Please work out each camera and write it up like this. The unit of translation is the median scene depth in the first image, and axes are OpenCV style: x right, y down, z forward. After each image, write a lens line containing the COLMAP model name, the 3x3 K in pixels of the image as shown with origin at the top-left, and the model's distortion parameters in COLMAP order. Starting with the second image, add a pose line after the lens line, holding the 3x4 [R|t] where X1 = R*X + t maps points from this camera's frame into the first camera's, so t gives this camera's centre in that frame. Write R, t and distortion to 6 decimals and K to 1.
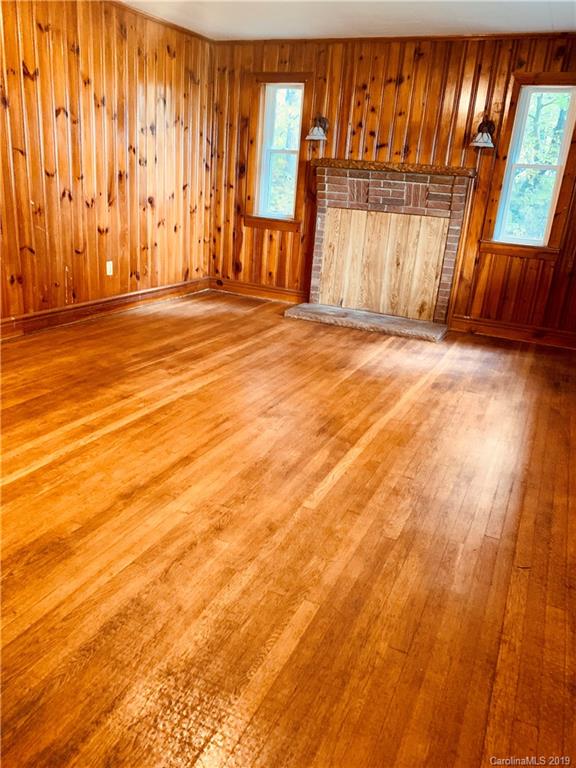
lens RADIAL K [[585.0, 0, 289.6], [0, 585.0, 383.7], [0, 0, 1]] dist [0.002461, -0.009680]
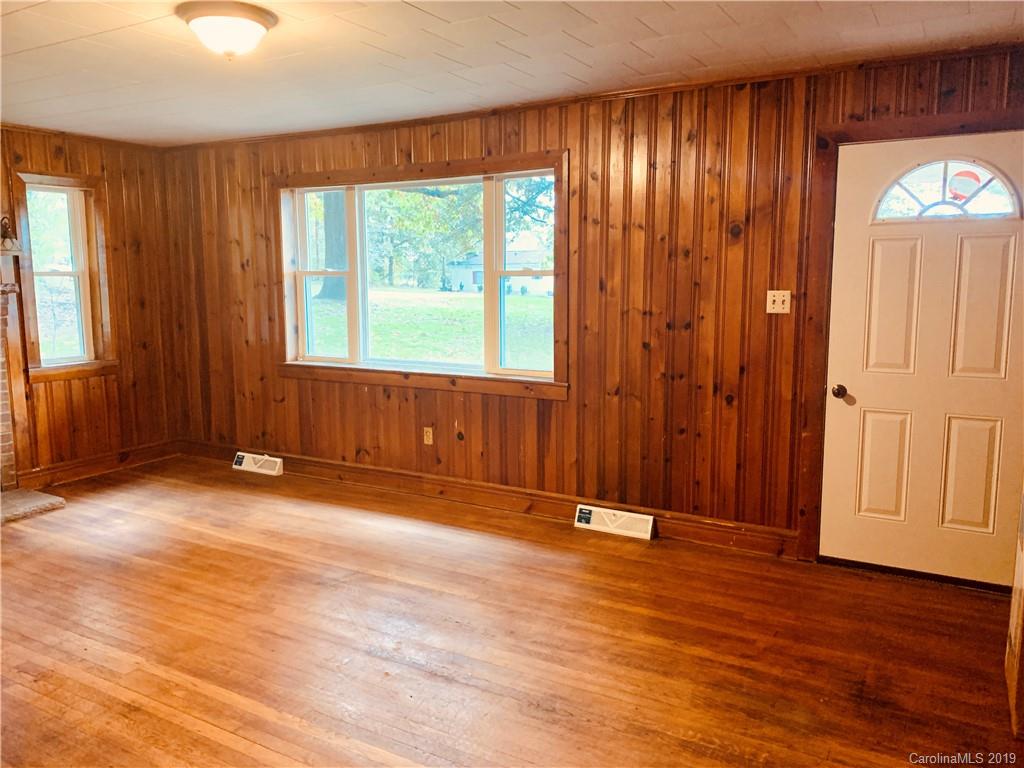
lens RADIAL K [[780.0, 0, 513.1], [0, 780.0, 380.4], [0, 0, 1]] dist [0.002461, -0.009680]
pose [[0.089047, -0.212749, 0.973041, -0.931206], [0.342098, 0.924025, 0.170725, -0.286575], [-0.935436, 0.317673, 0.155062, 0.382665]]
